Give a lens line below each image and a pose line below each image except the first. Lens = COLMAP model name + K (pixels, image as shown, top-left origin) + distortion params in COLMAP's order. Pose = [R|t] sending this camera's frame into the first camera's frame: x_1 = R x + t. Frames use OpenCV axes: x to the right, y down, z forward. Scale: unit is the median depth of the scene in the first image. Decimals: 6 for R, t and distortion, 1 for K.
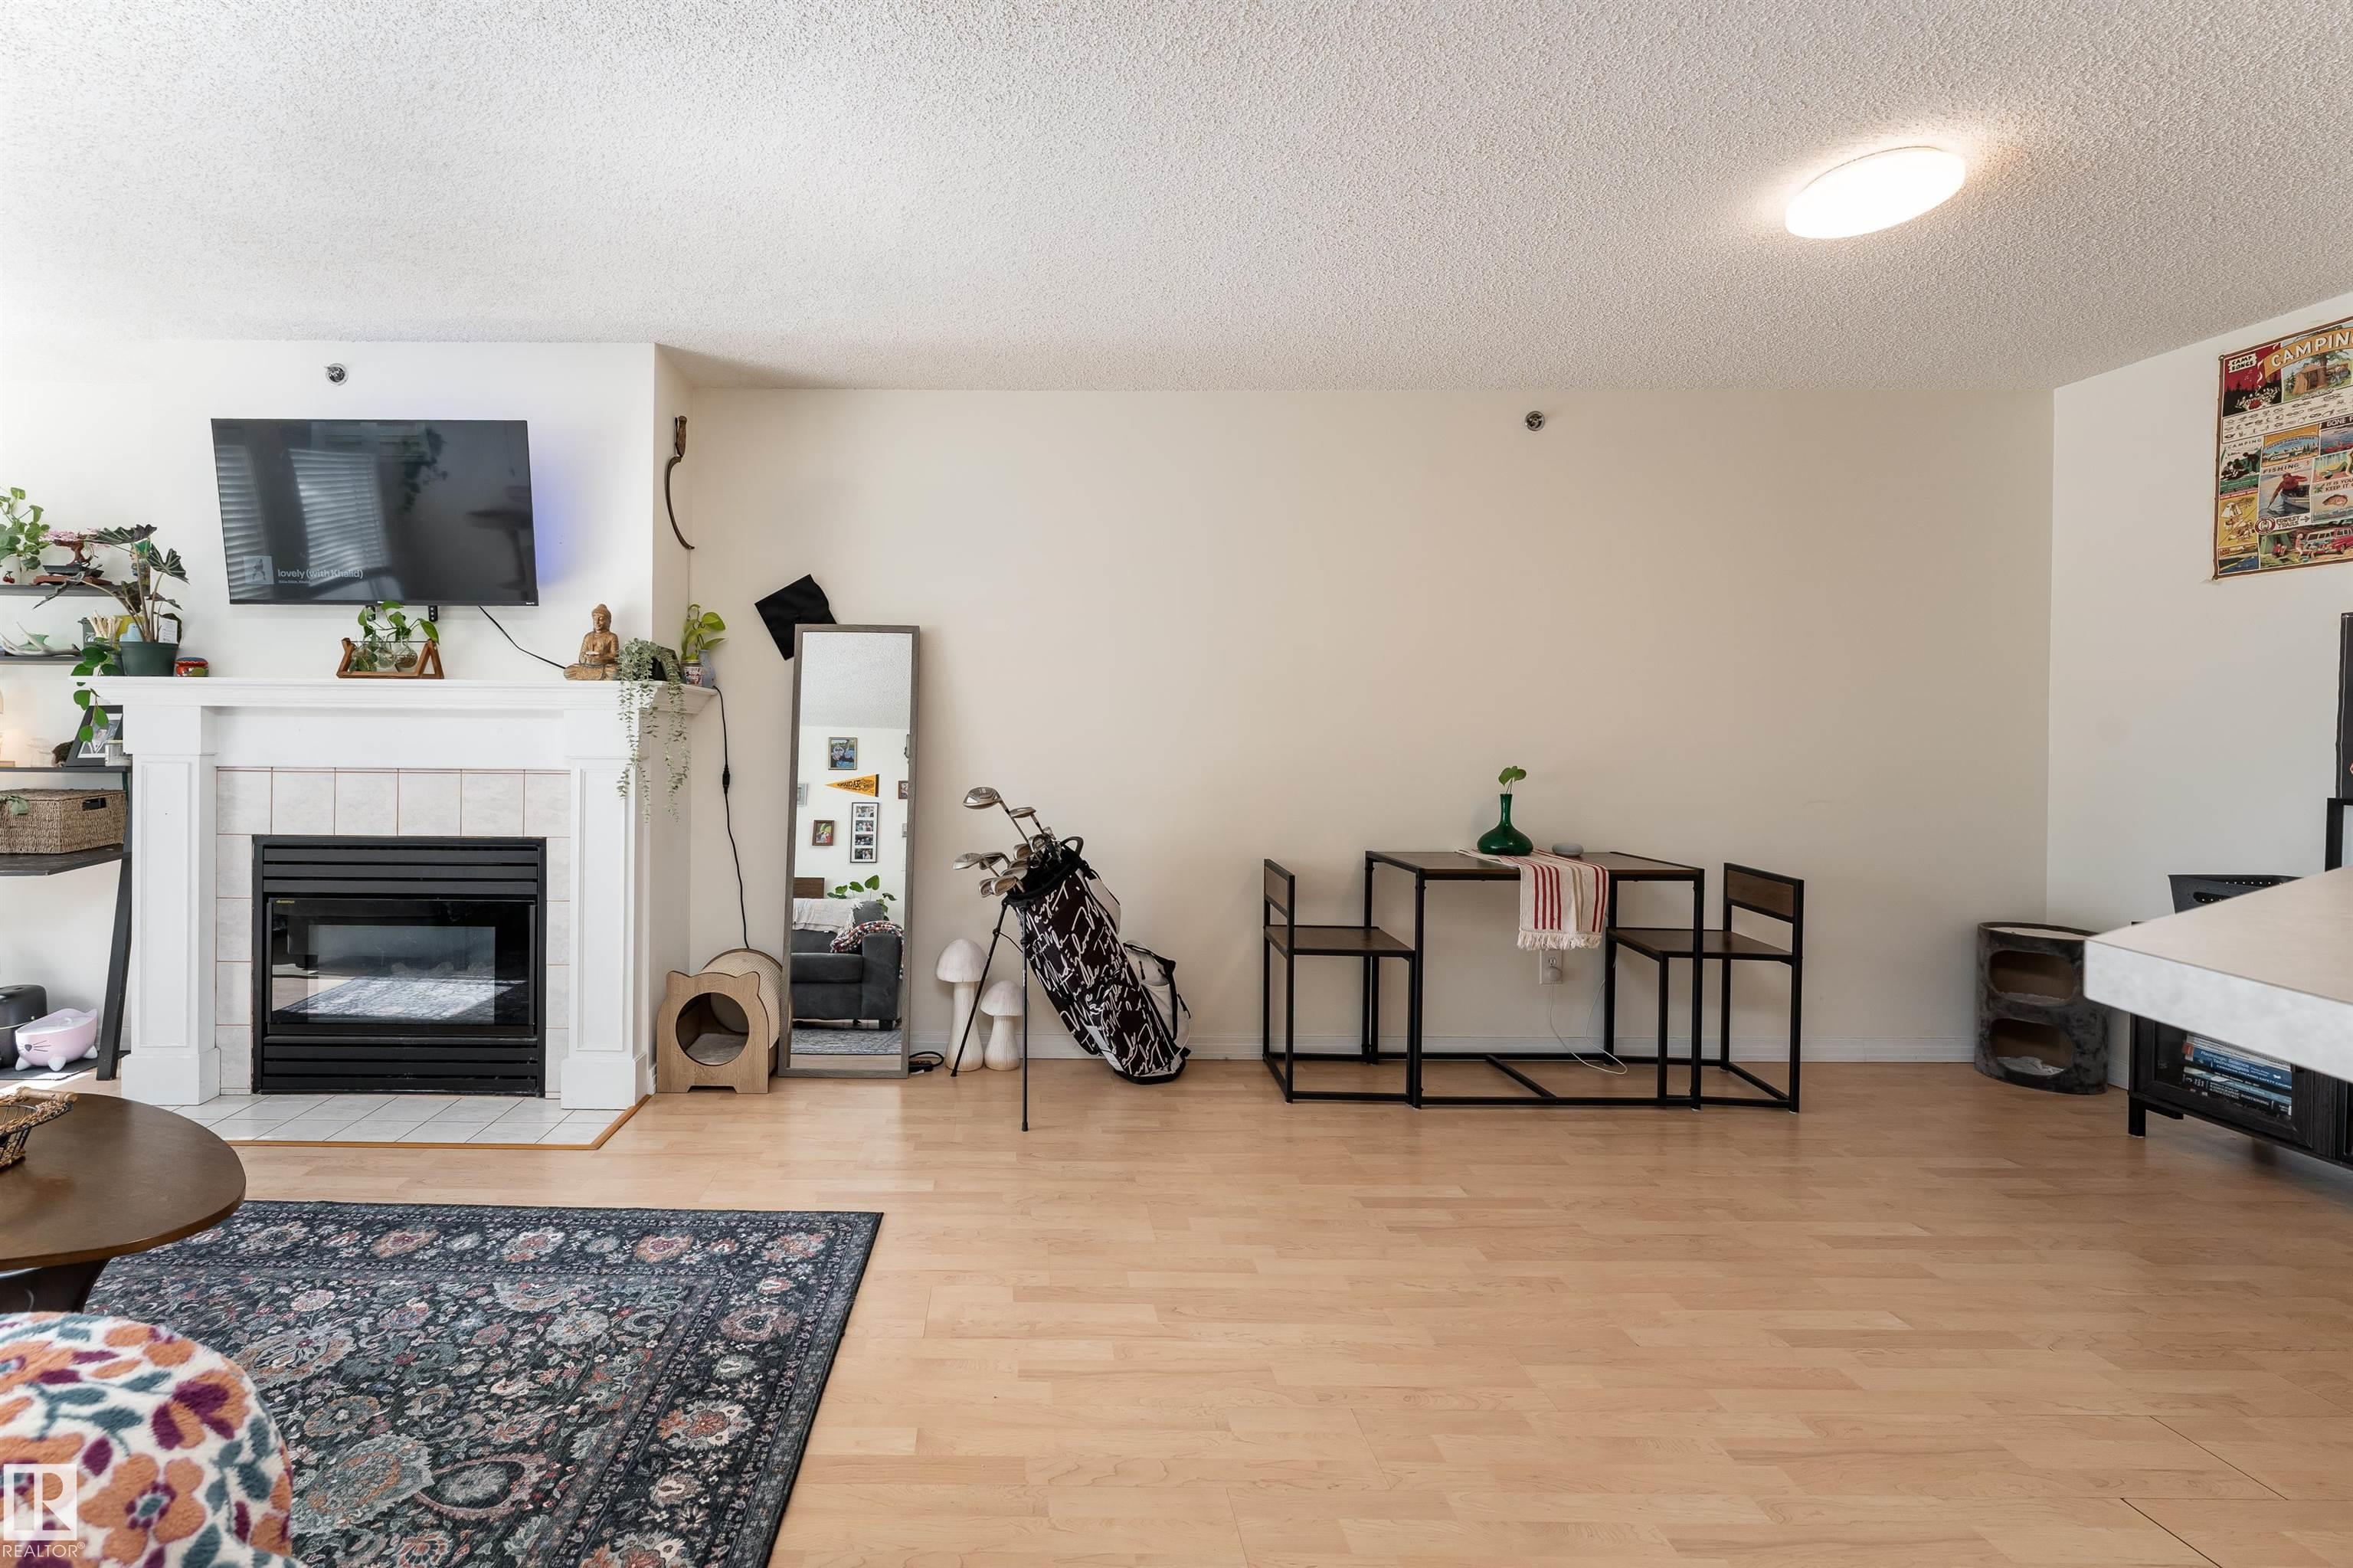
lens RADIAL K [[1021.1, 0, 1010.8], [0, 1021.1, 752.7], [0, 0, 1]] dist [0.003325, -0.000284]
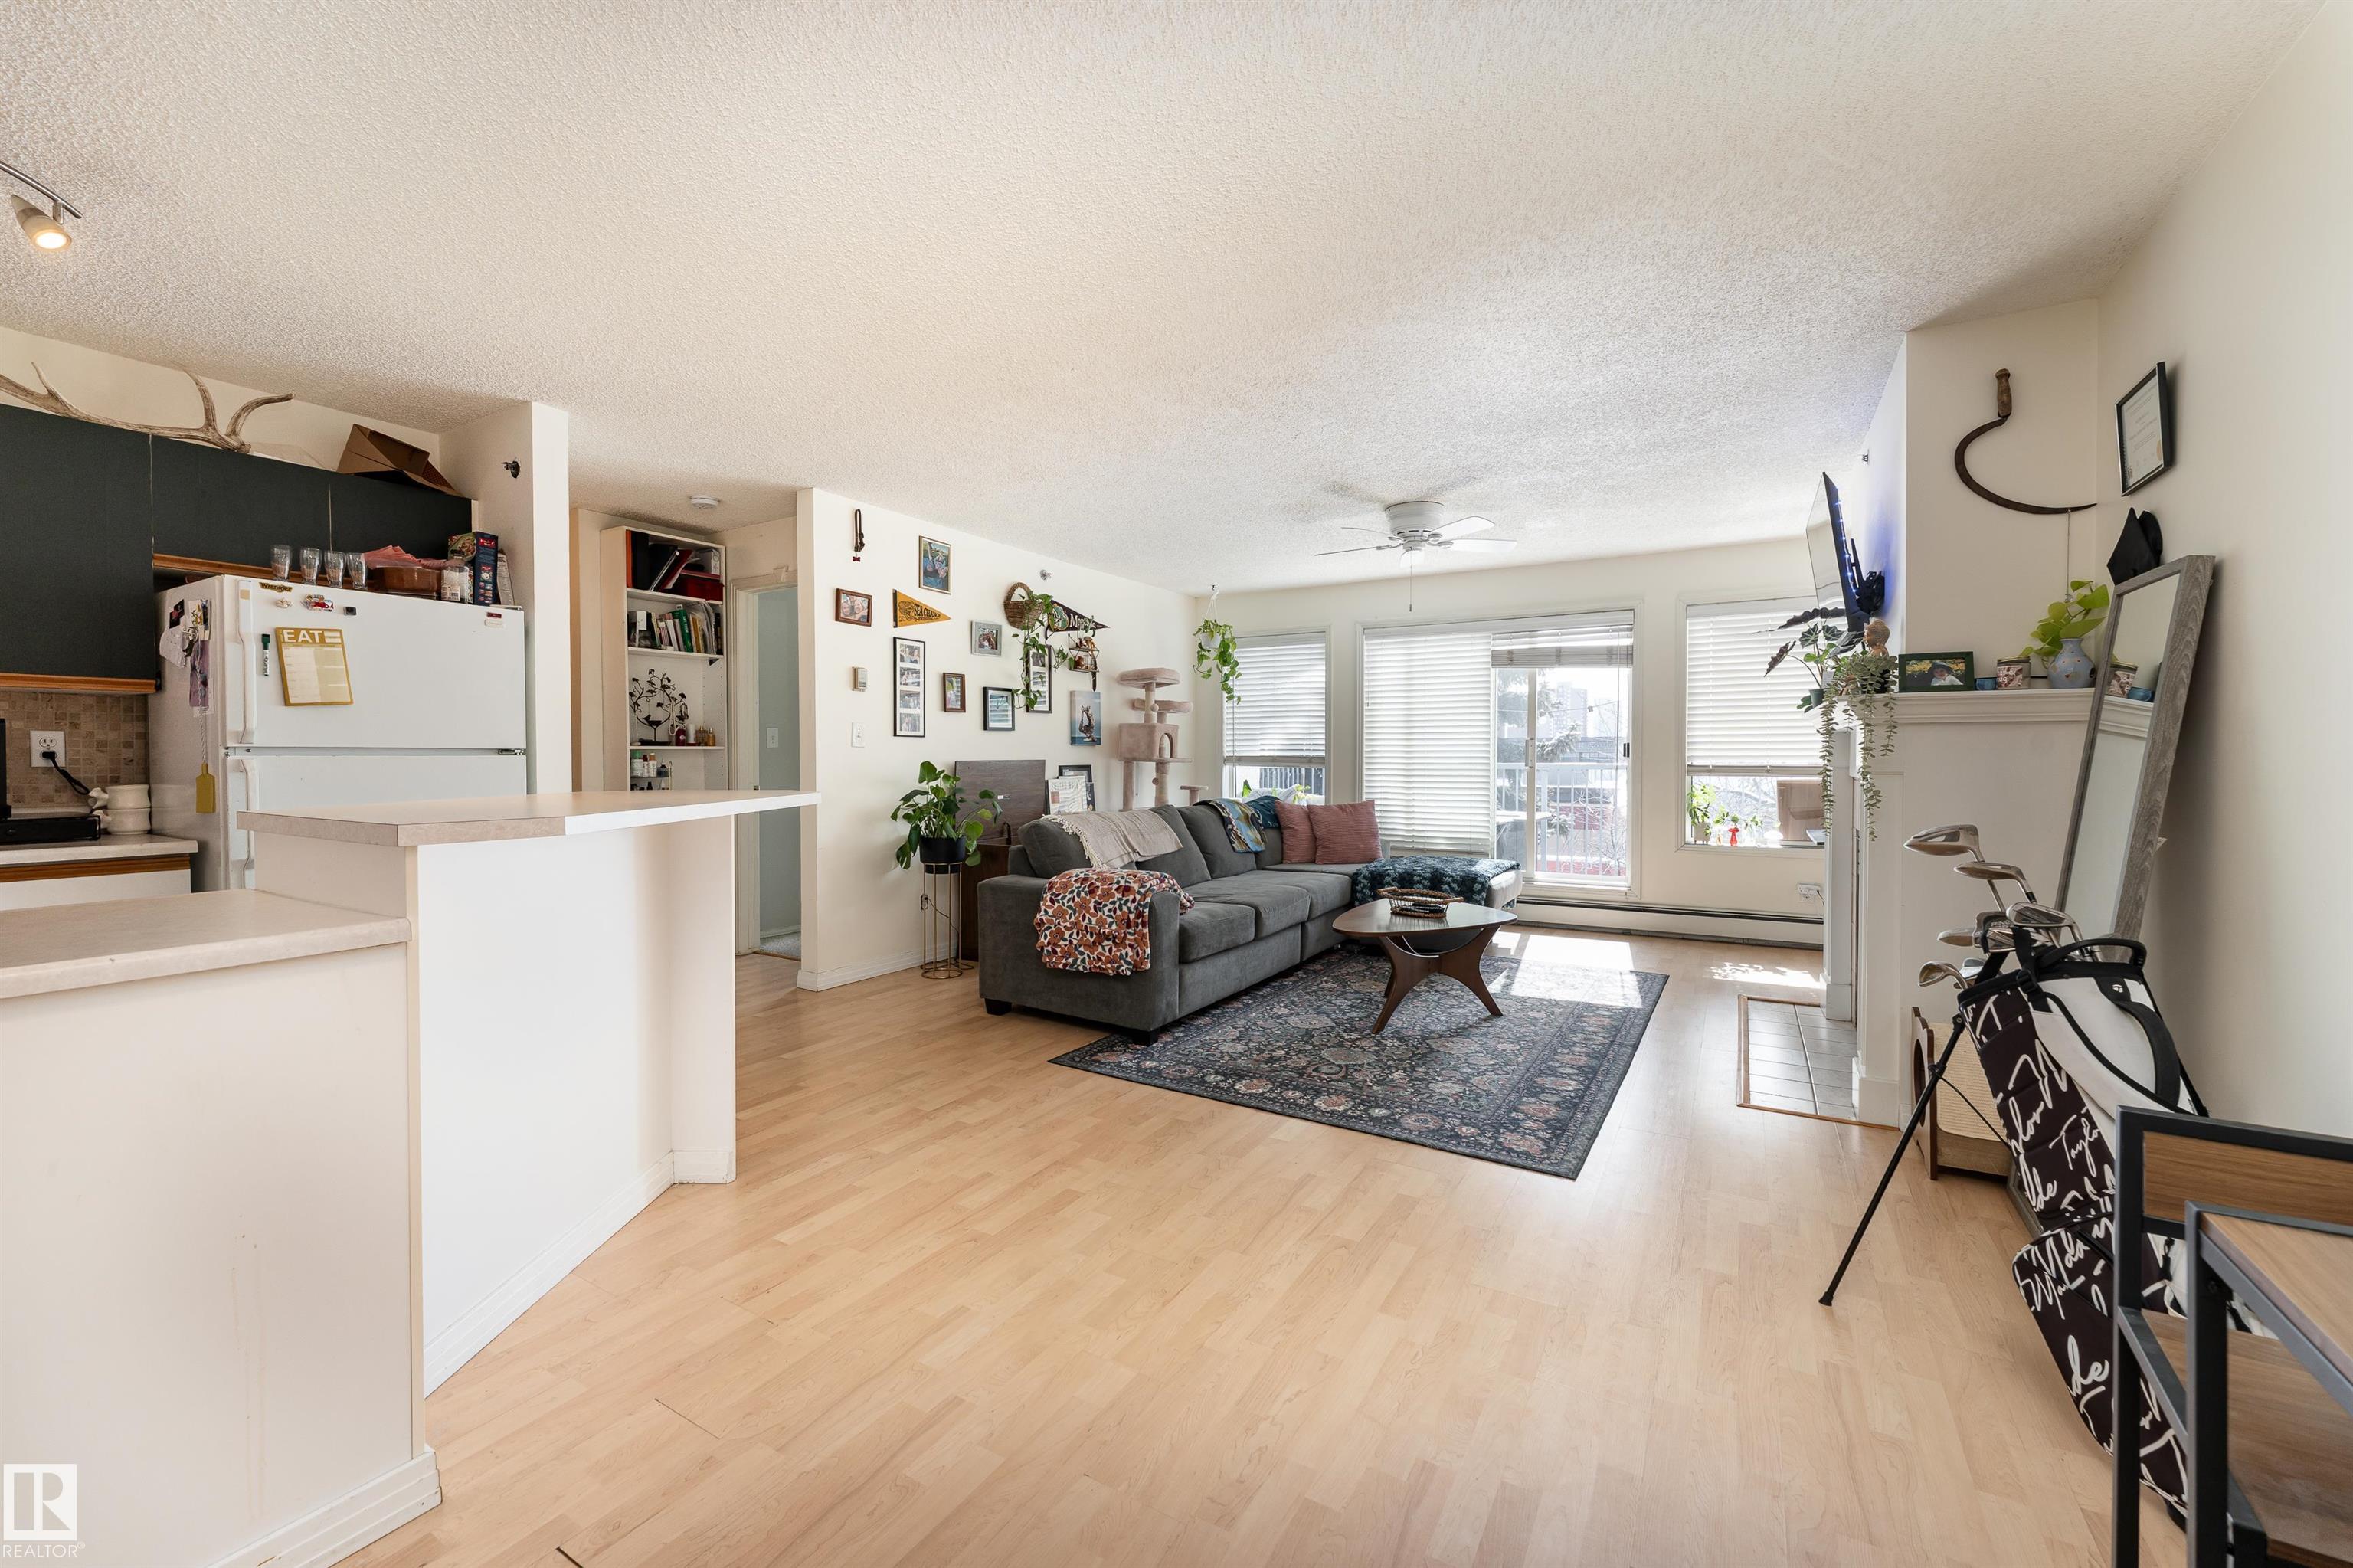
lens RADIAL K [[944.1, 0, 1164.5], [0, 944.1, 775.5], [0, 0, 1]] dist [-0.001940, 0.001462]
pose [[-0.517294, 0.014824, -0.855679, 0.796488], [-0.011390, 0.999642, 0.024204, -0.005648], [0.855732, 0.022267, -0.516941, 0.931023]]
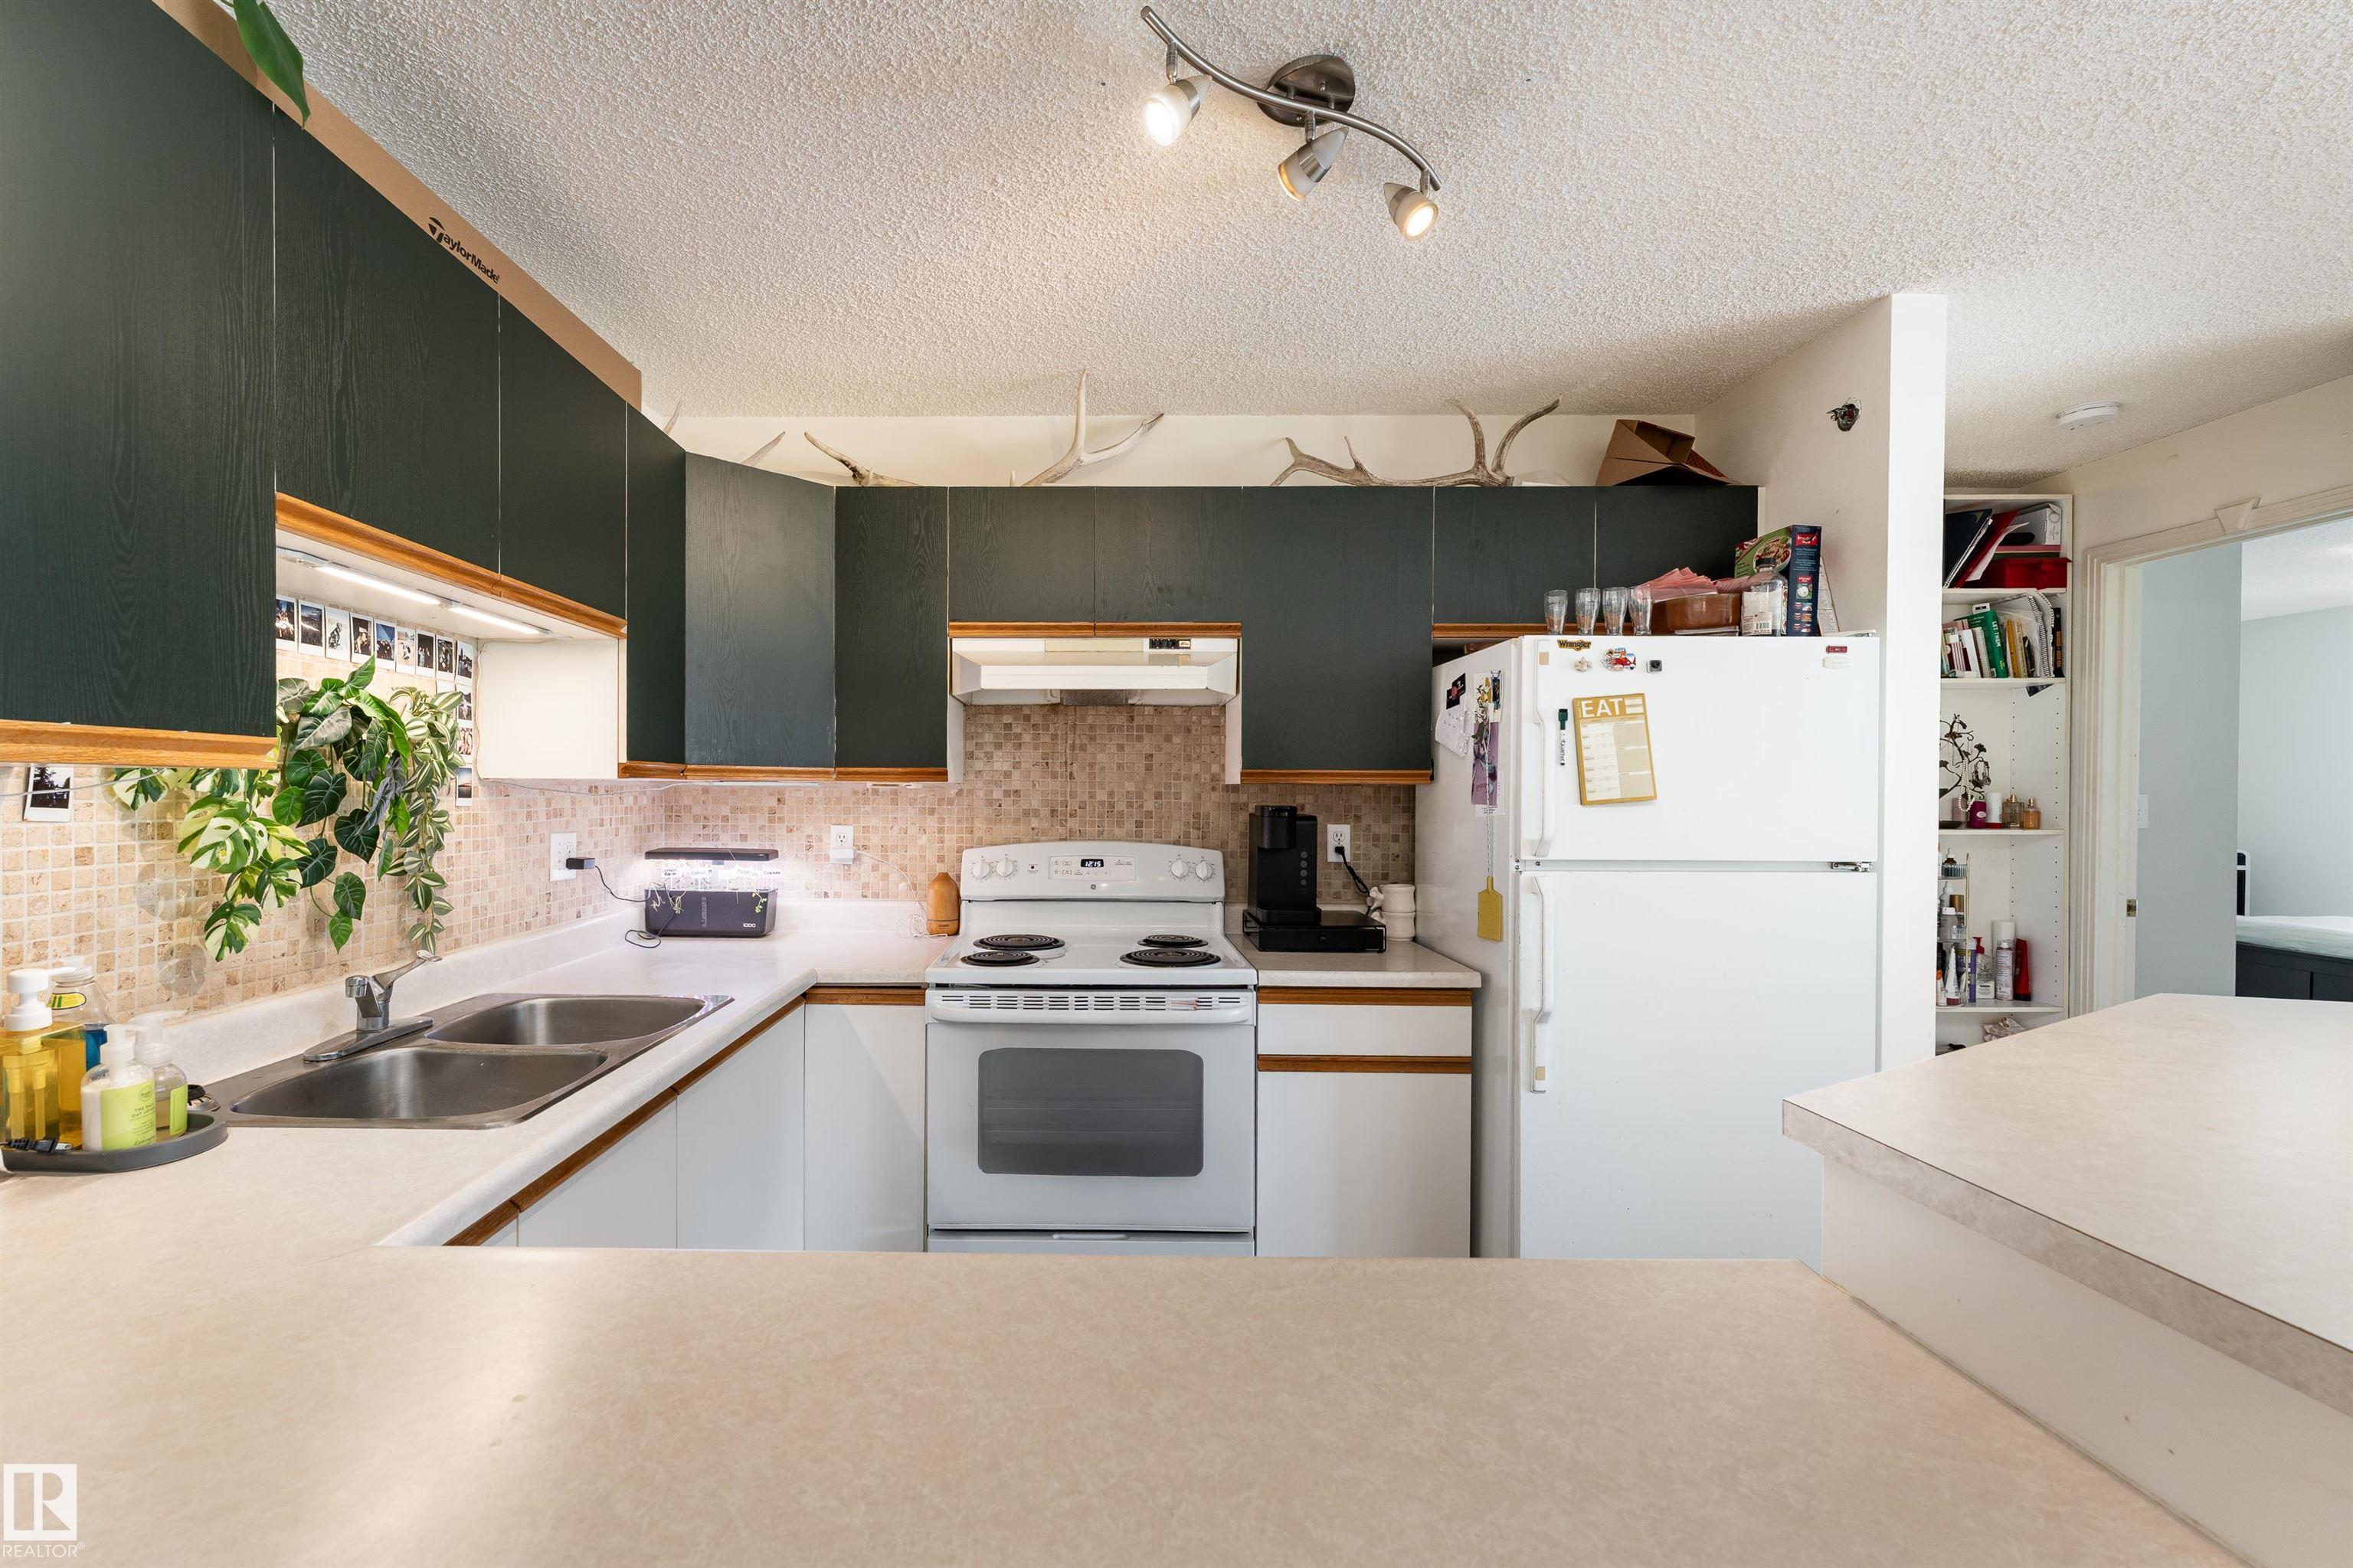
lens RADIAL K [[1021.1, 0, 1089.0], [0, 1021.1, 801.9], [0, 0, 1]] dist [0.003325, -0.000284]
pose [[-0.999965, -0.006514, 0.005309, 0.800097], [-0.006404, 0.999770, 0.020465, -0.055655], [-0.005441, 0.020430, -0.999776, 0.458772]]
